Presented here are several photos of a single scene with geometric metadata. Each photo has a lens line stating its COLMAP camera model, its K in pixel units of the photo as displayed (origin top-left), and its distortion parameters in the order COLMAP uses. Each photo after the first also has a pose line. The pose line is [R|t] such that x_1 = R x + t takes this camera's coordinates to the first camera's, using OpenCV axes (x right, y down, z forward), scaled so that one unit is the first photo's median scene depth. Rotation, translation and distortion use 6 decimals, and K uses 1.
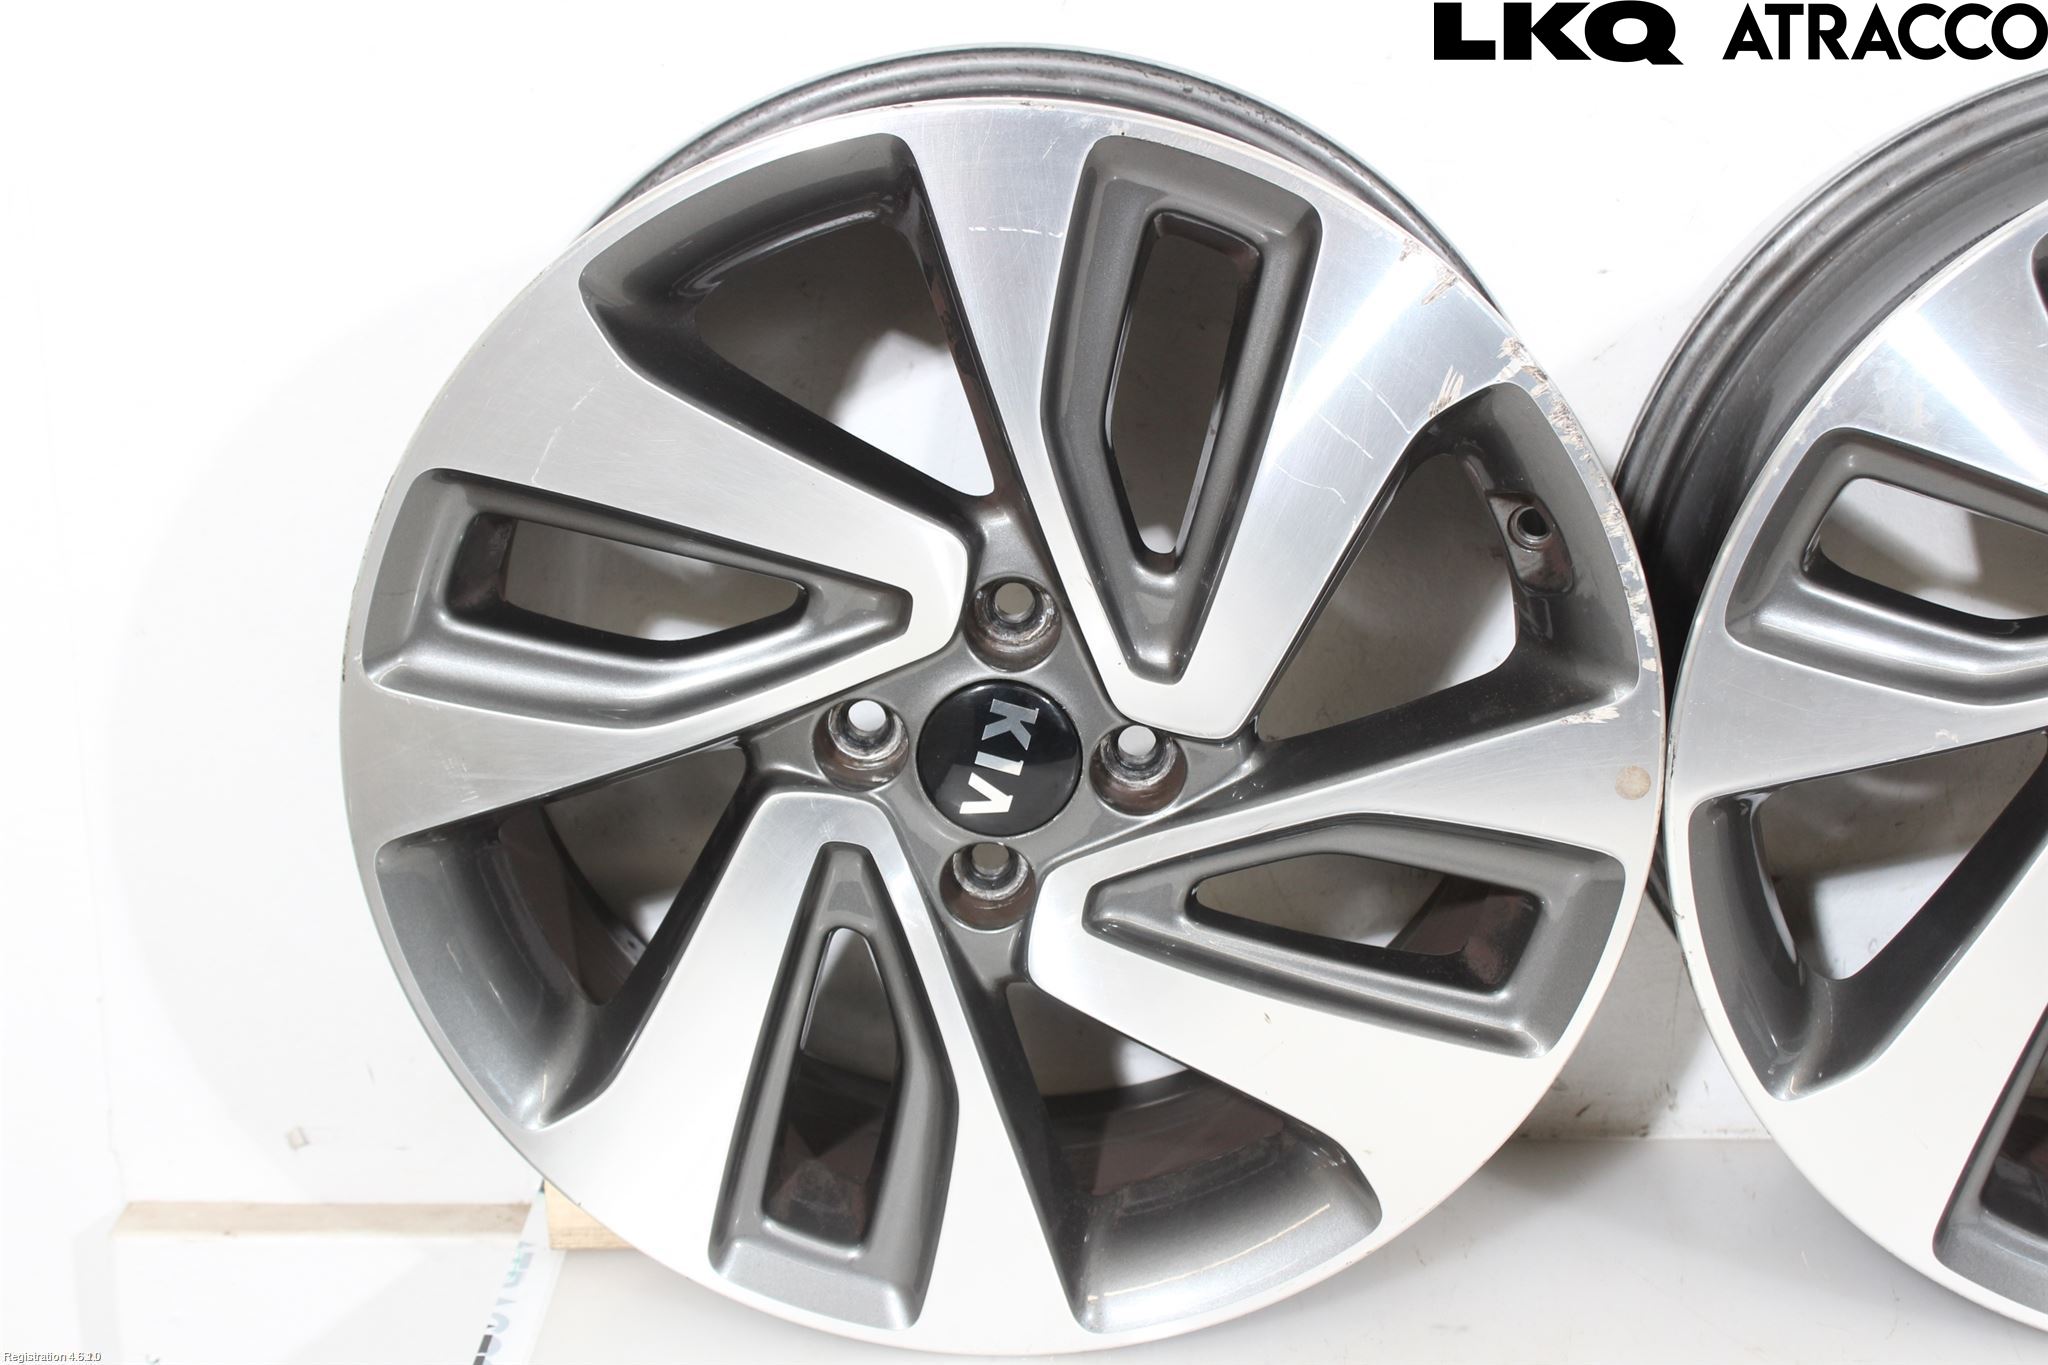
lens RADIAL K [[3070.9, 0, 1024.0], [0, 3070.9, 682.5], [0, 0, 1]] dist [-0.018323, -0.026154]
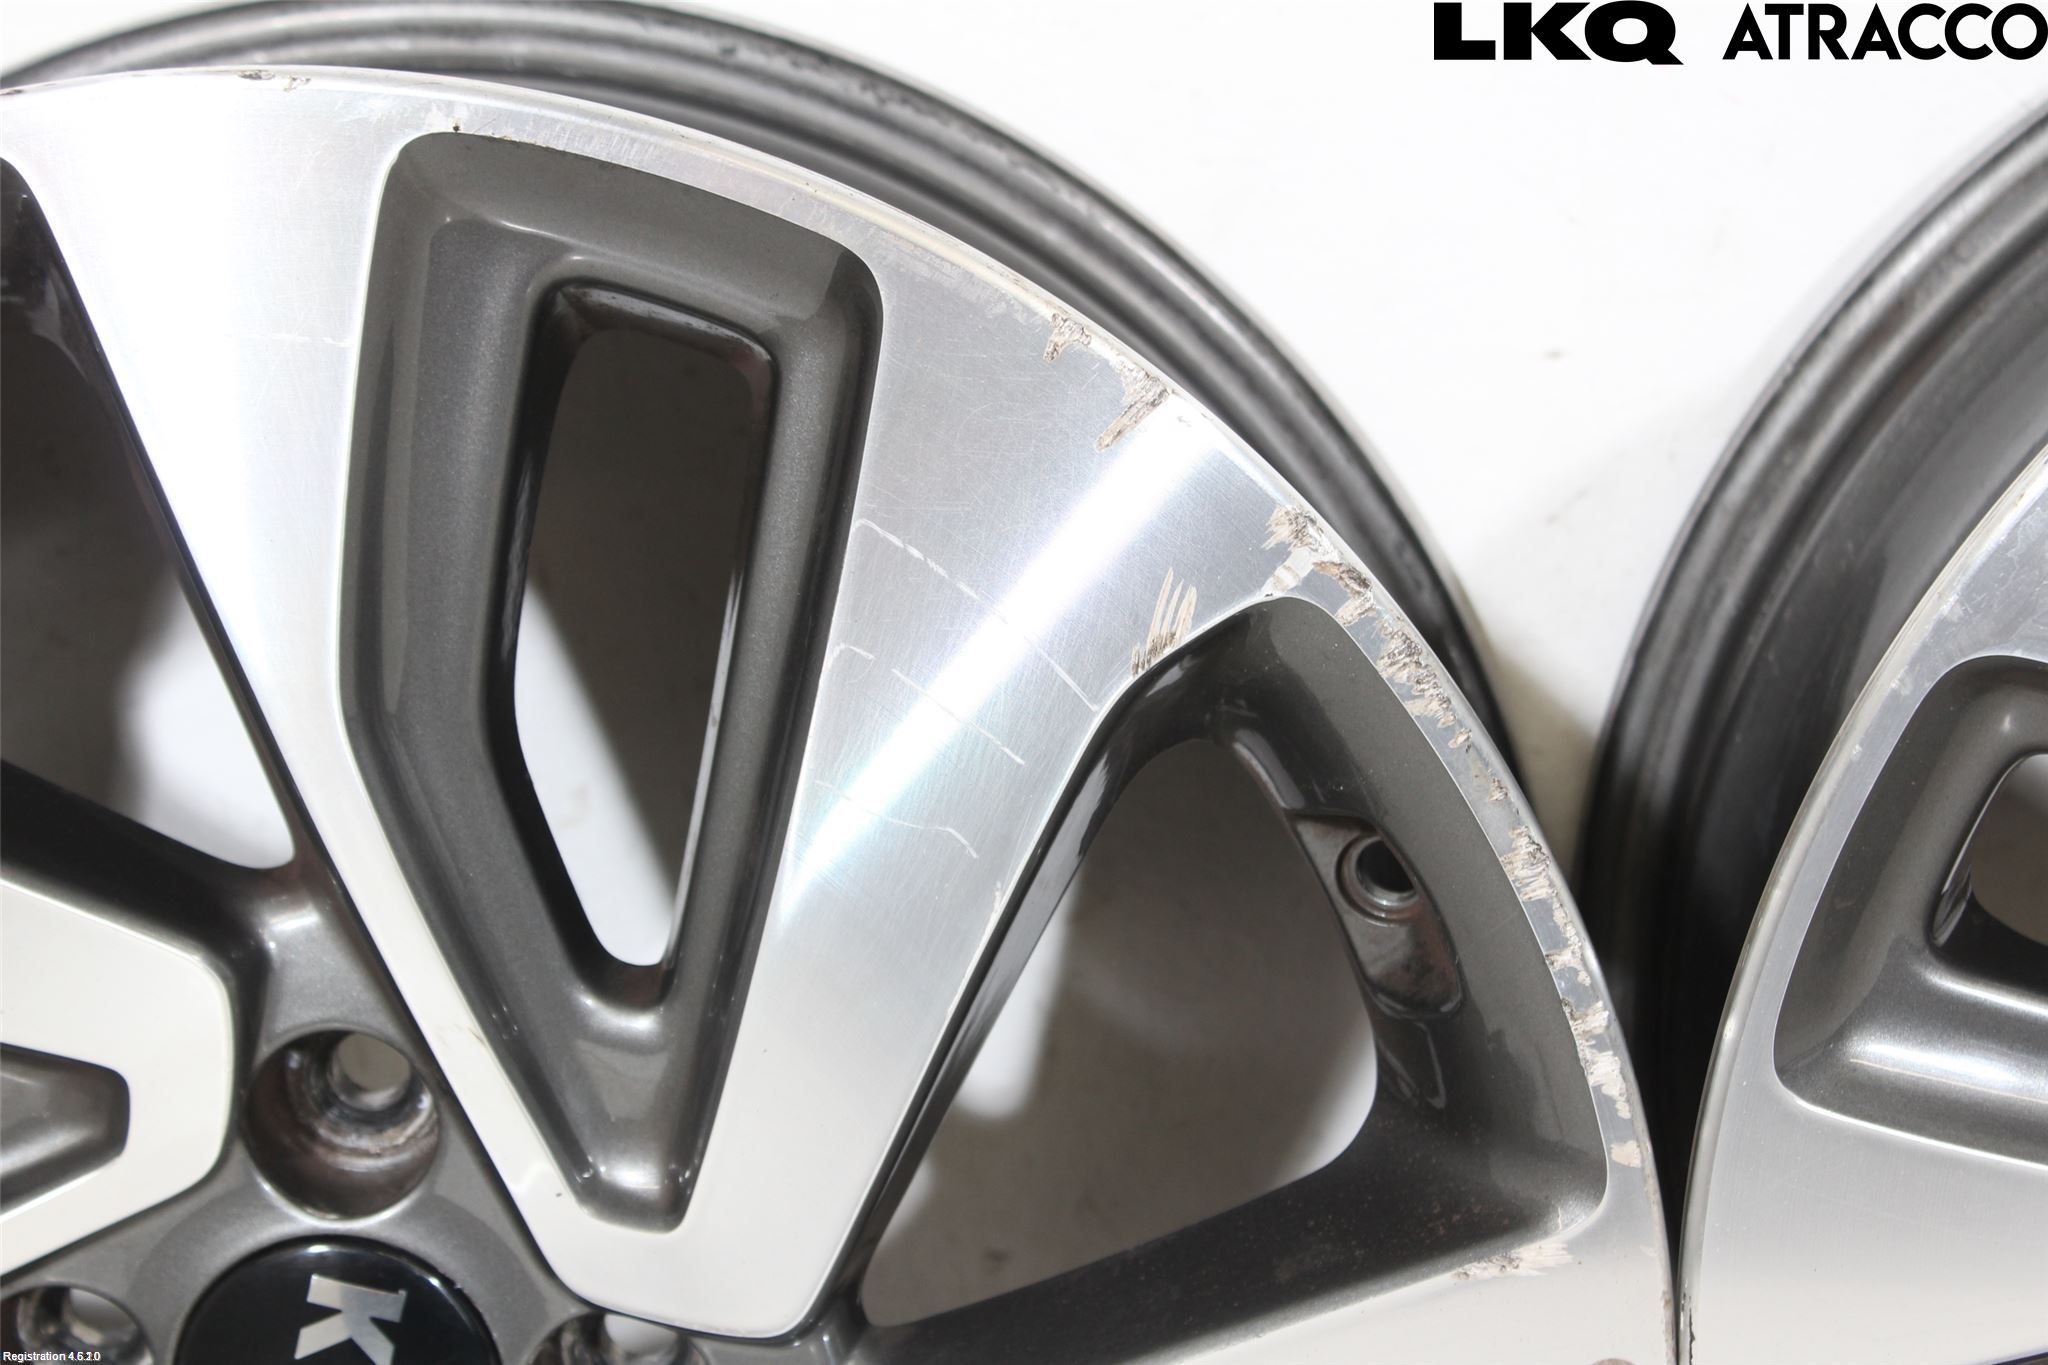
lens RADIAL K [[4139.6, 0, 1024.0], [0, 4139.6, 682.5], [0, 0, 1]] dist [0.053045, -0.081624]
pose [[0.998803, -0.047168, -0.012988, 0.117591], [0.046324, 0.997182, -0.059012, -0.045168], [0.015735, 0.058339, 0.998173, 0.327637]]
